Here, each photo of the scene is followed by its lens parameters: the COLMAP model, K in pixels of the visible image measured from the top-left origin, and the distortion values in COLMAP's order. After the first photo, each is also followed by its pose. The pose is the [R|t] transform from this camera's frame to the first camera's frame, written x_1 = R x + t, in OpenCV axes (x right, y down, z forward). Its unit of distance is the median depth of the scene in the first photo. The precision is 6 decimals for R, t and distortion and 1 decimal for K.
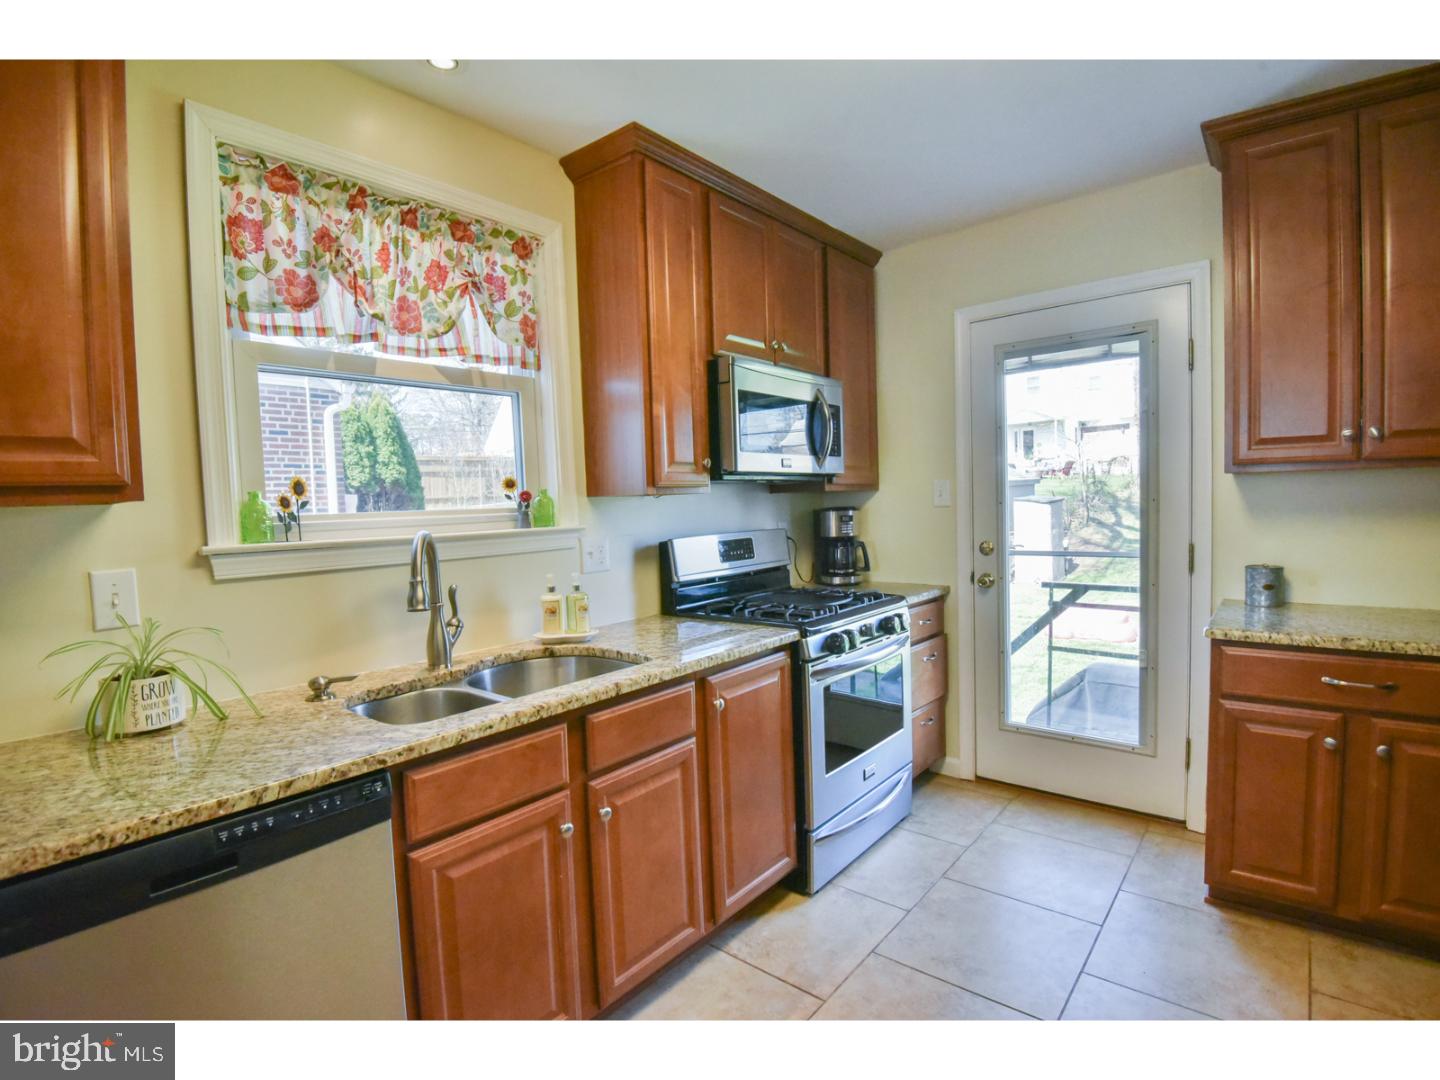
lens RADIAL K [[707.7, 0, 727.2], [0, 707.7, 545.1], [0, 0, 1]] dist [-0.021971, -0.000868]
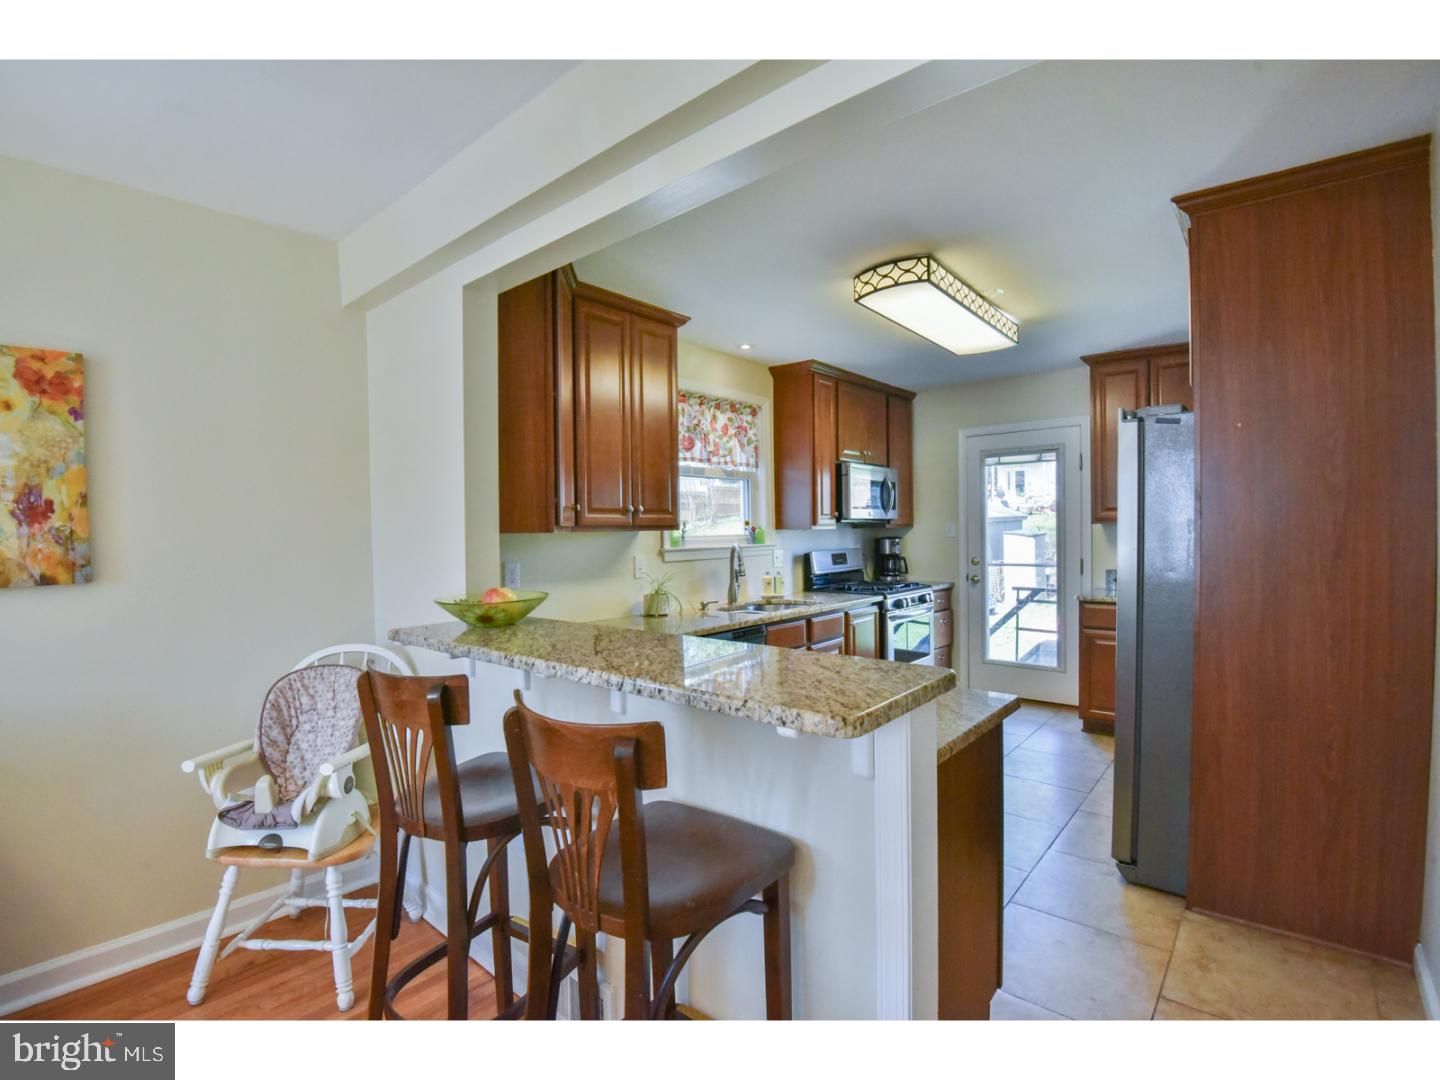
lens RADIAL K [[671.2, 0, 714.6], [0, 671.2, 544.9], [0, 0, 1]] dist [-0.003078, -0.026872]
pose [[0.999439, 0.018518, -0.027895, -0.345405], [-0.019570, 0.999090, -0.037896, 0.056031], [0.027168, 0.038421, 0.998892, -1.003705]]
